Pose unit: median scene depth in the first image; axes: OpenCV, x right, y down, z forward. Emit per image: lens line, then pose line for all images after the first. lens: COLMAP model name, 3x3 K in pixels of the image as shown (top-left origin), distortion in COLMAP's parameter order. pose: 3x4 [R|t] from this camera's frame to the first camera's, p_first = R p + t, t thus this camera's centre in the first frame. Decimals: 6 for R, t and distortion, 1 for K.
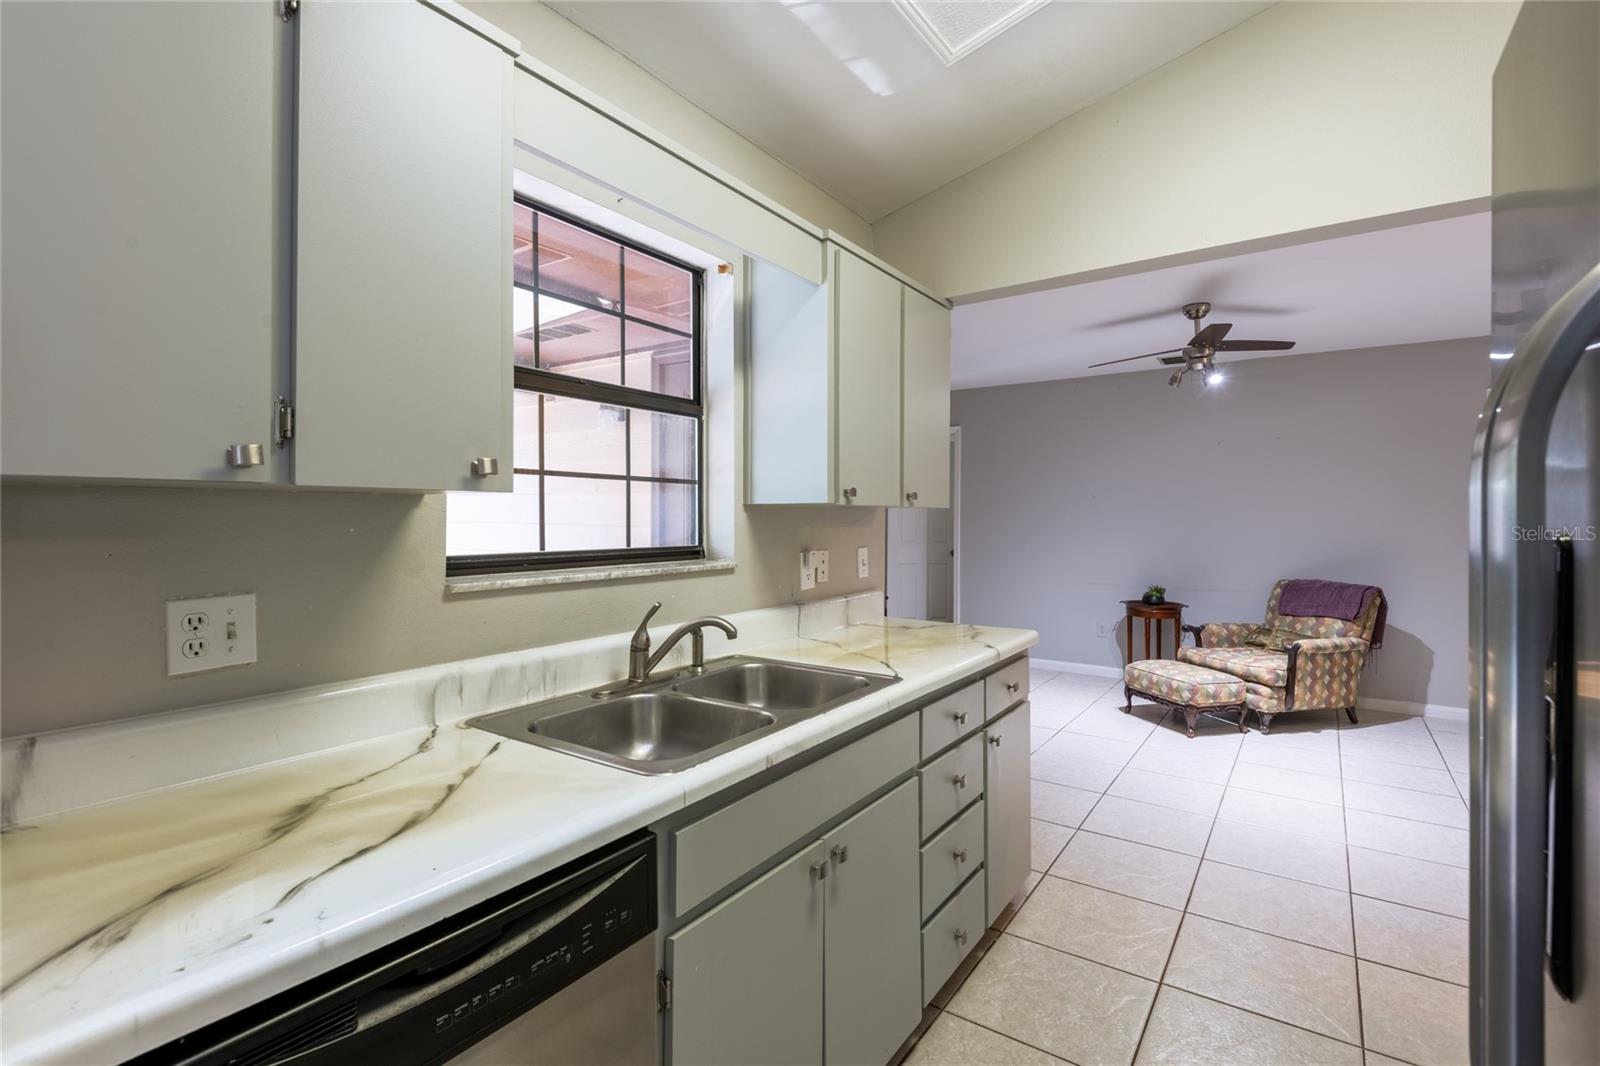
lens RADIAL K [[742.4, 0, 800.8], [0, 742.4, 514.0], [0, 0, 1]] dist [0.042708, -0.030770]
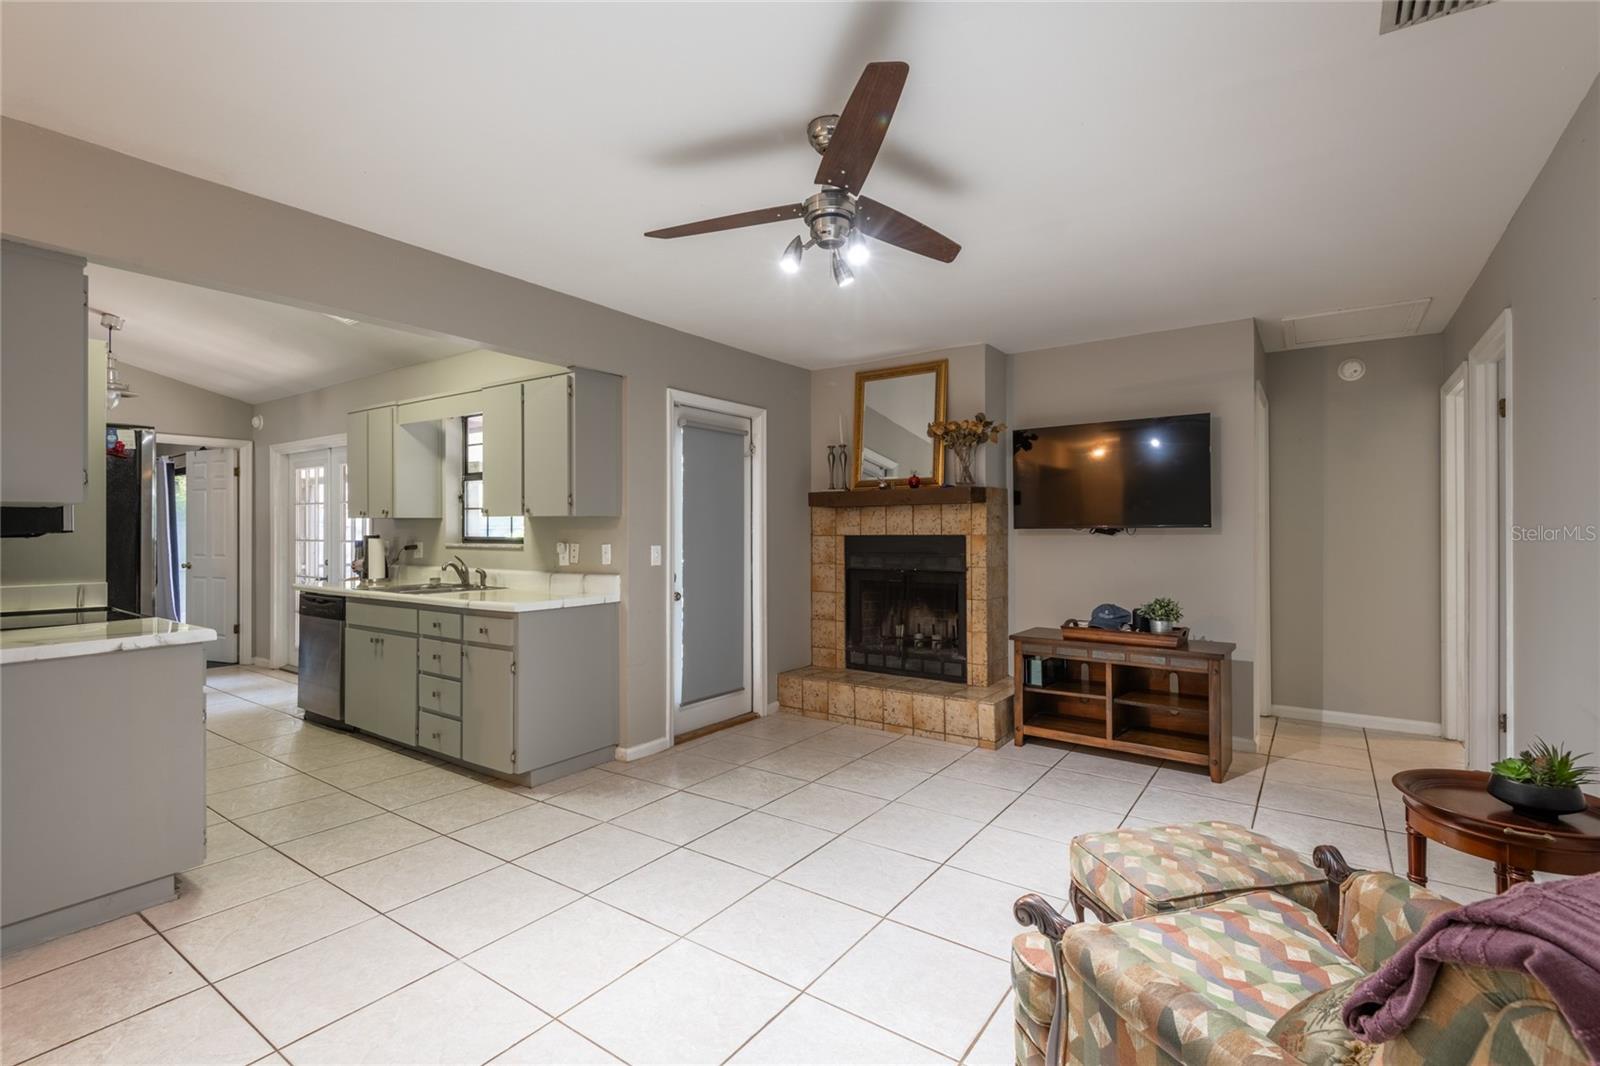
lens RADIAL K [[735.2, 0, 810.5], [0, 735.2, 531.5], [0, 0, 1]] dist [0.042369, -0.020903]
pose [[-0.015278, -0.002995, -0.999879, 0.959156], [-0.000896, 0.999995, -0.002982, 0.015588], [0.999883, 0.000851, -0.015280, 0.896222]]
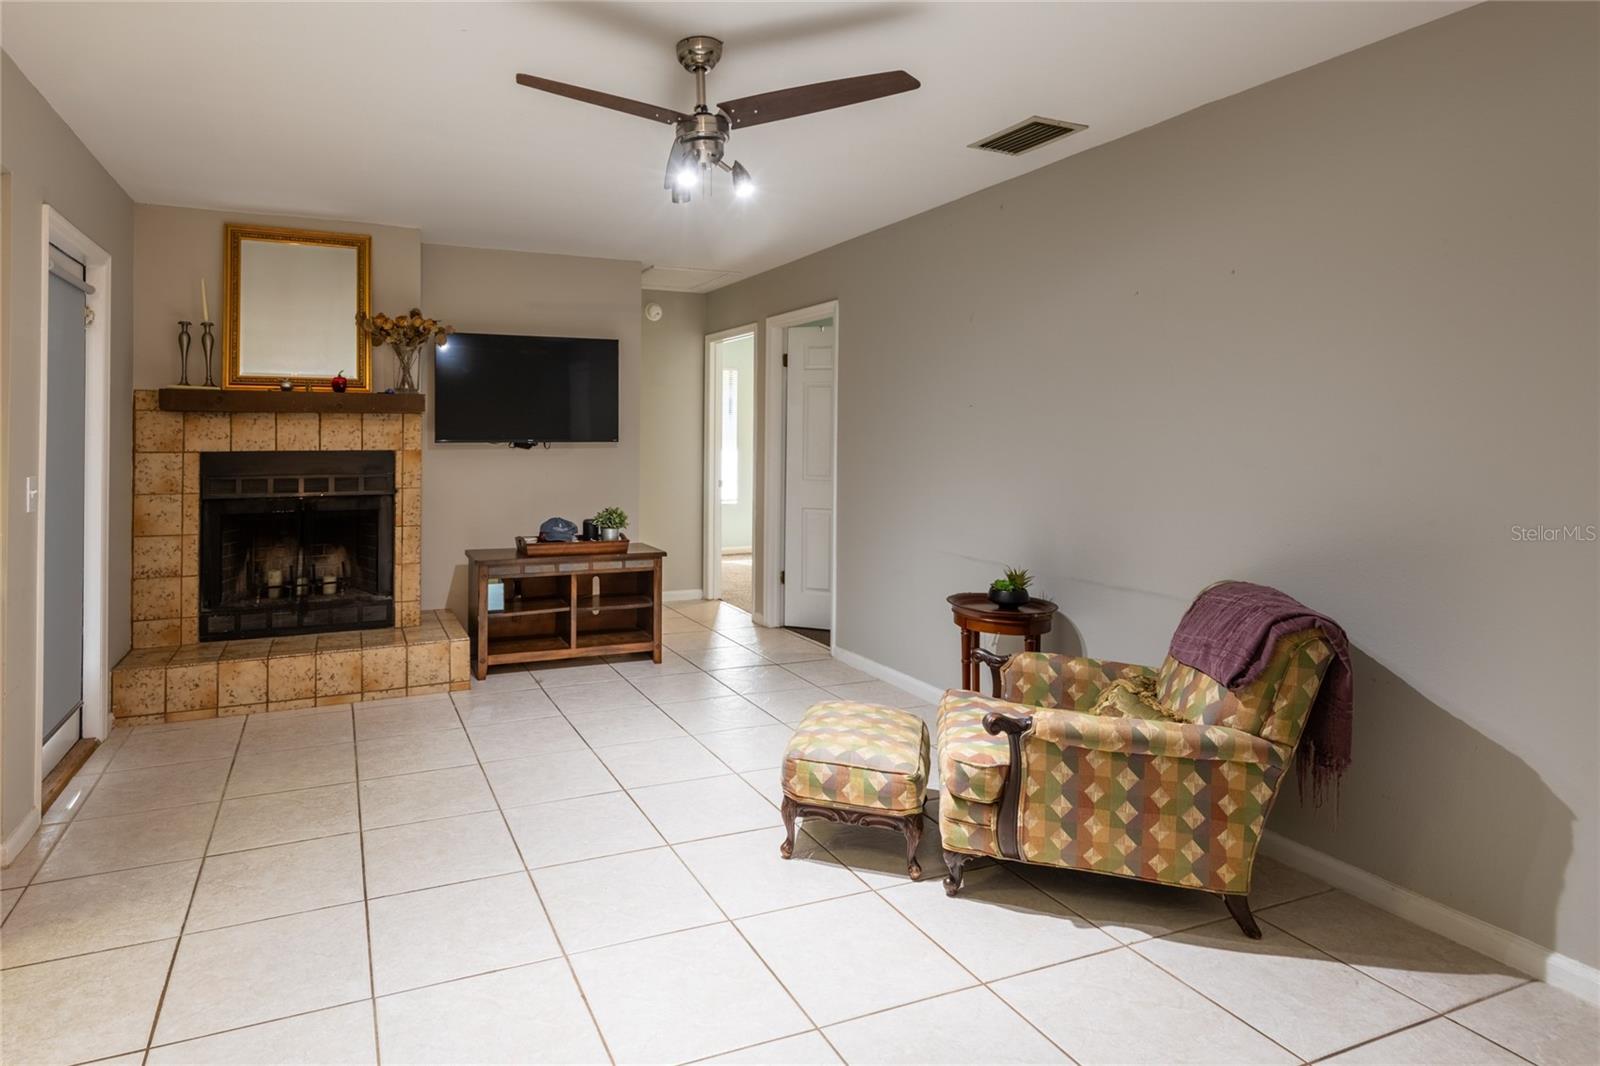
lens RADIAL K [[875.0, 0, 675.3], [0, 875.0, 437.2], [0, 0, 1]] dist [0.059184, -0.032240]
pose [[0.824436, 0.000735, -0.565955, 0.784521], [-0.001612, 0.999998, -0.001049, 0.002244], [0.565953, 0.001777, 0.824435, 0.427834]]
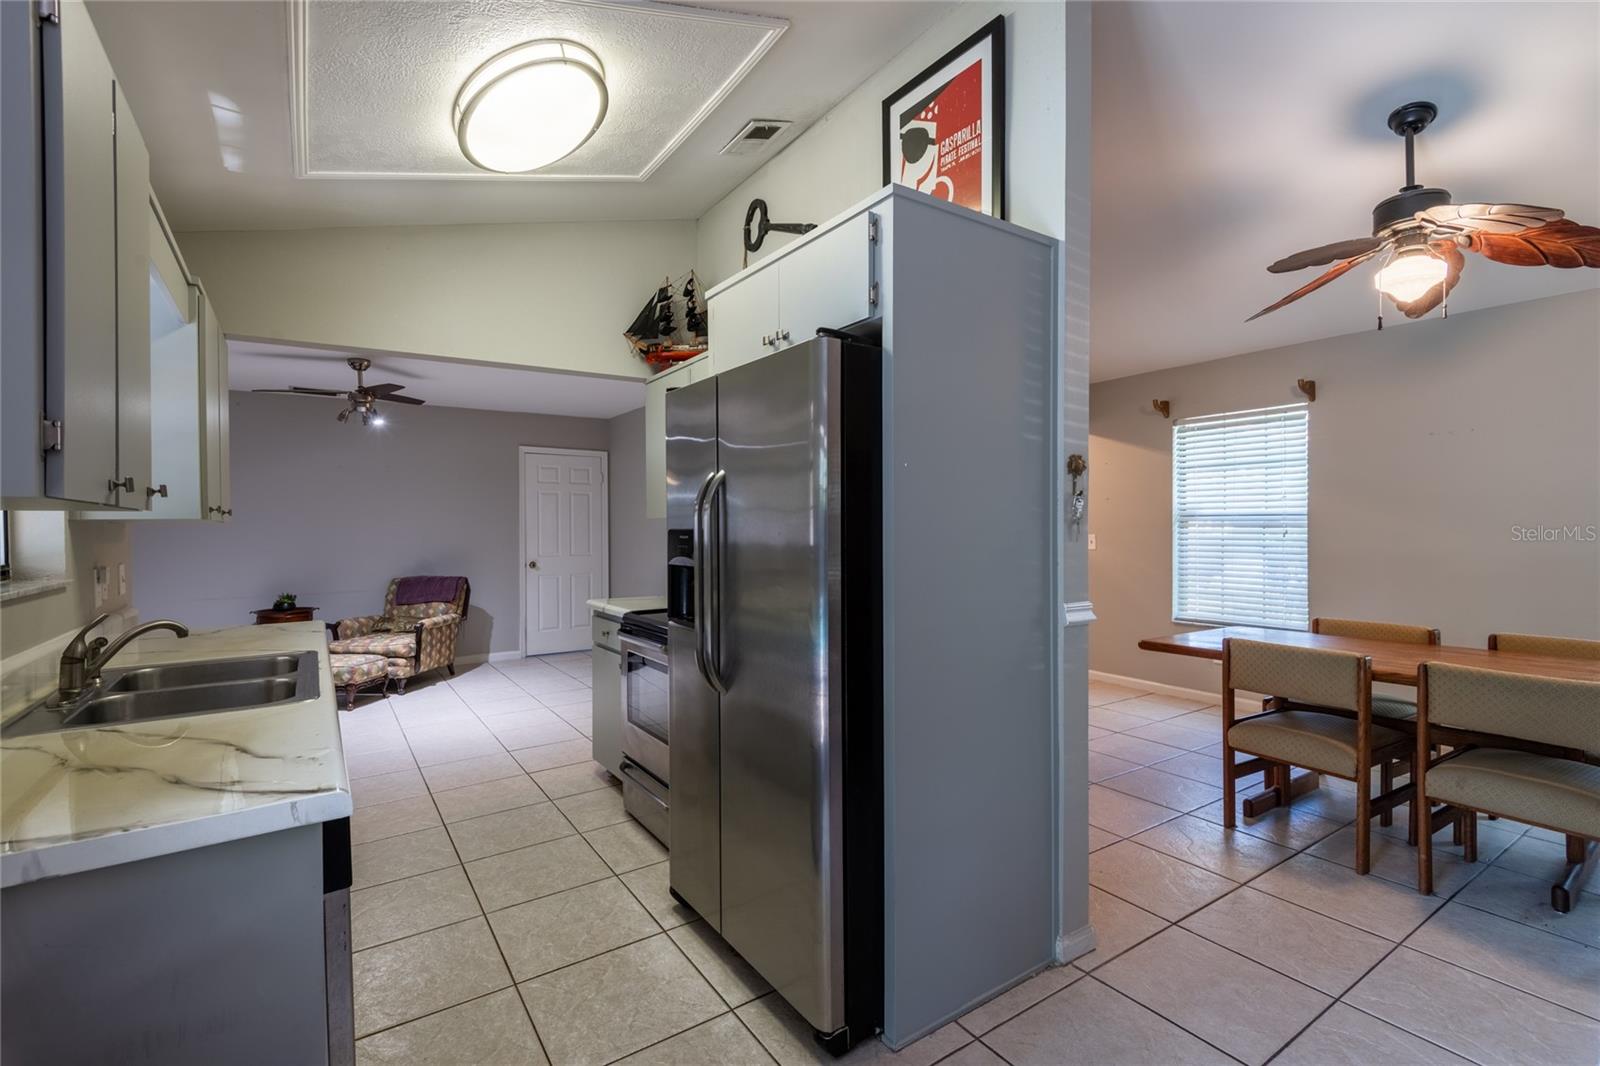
lens RADIAL K [[729.4, 0, 807.8], [0, 729.4, 528.3], [0, 0, 1]] dist [0.038553, -0.023669]
pose [[0.363474, -0.011690, 0.931531, -0.313185], [0.011381, 0.999902, 0.008107, 0.000529], [-0.931535, 0.007655, 0.363571, -0.124393]]
